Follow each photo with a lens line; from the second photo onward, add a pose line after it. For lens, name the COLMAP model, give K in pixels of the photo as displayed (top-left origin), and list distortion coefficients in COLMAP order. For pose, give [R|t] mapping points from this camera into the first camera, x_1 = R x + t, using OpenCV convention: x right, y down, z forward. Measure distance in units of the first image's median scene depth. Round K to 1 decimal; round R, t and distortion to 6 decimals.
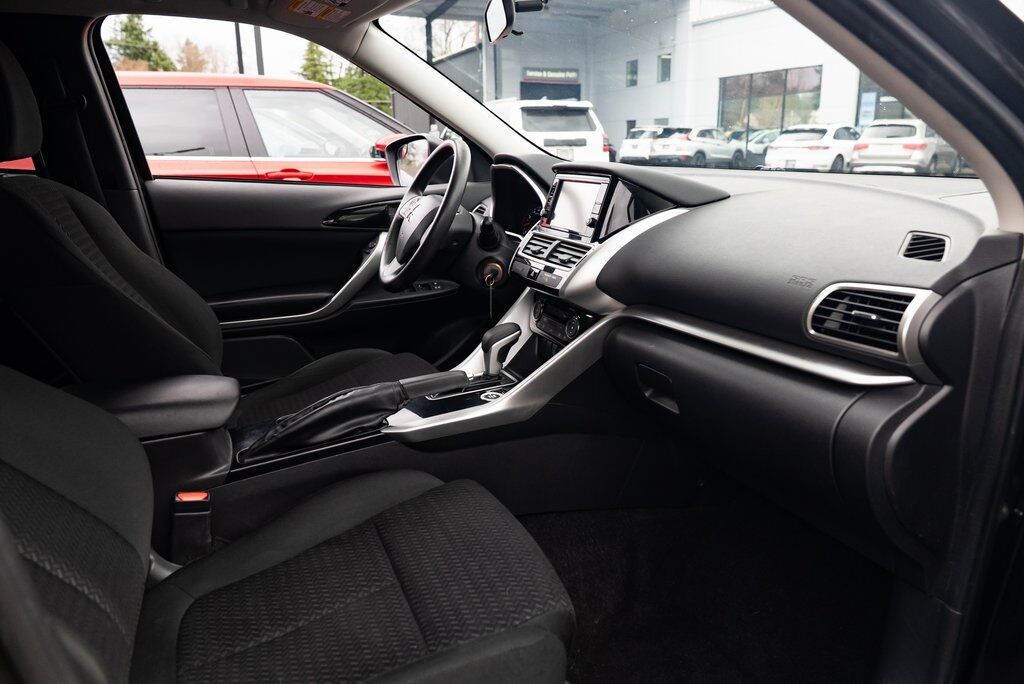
lens RADIAL K [[697.7, 0, 515.4], [0, 697.7, 341.0], [0, 0, 1]] dist [-0.034766, 0.021705]
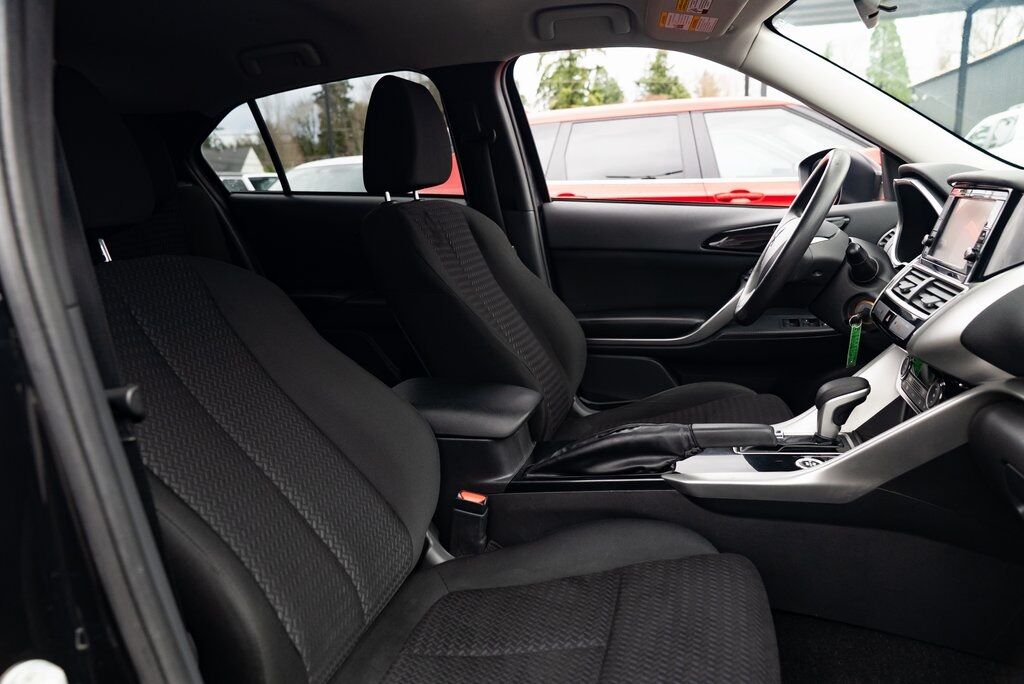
lens RADIAL K [[702.7, 0, 496.3], [0, 702.7, 345.8], [0, 0, 1]] dist [-0.033290, 0.019364]
pose [[0.779344, 0.111179, -0.616654, 0.159518], [-0.126245, 0.991812, 0.019265, -0.025282], [0.613747, 0.062835, 0.786999, 0.123434]]
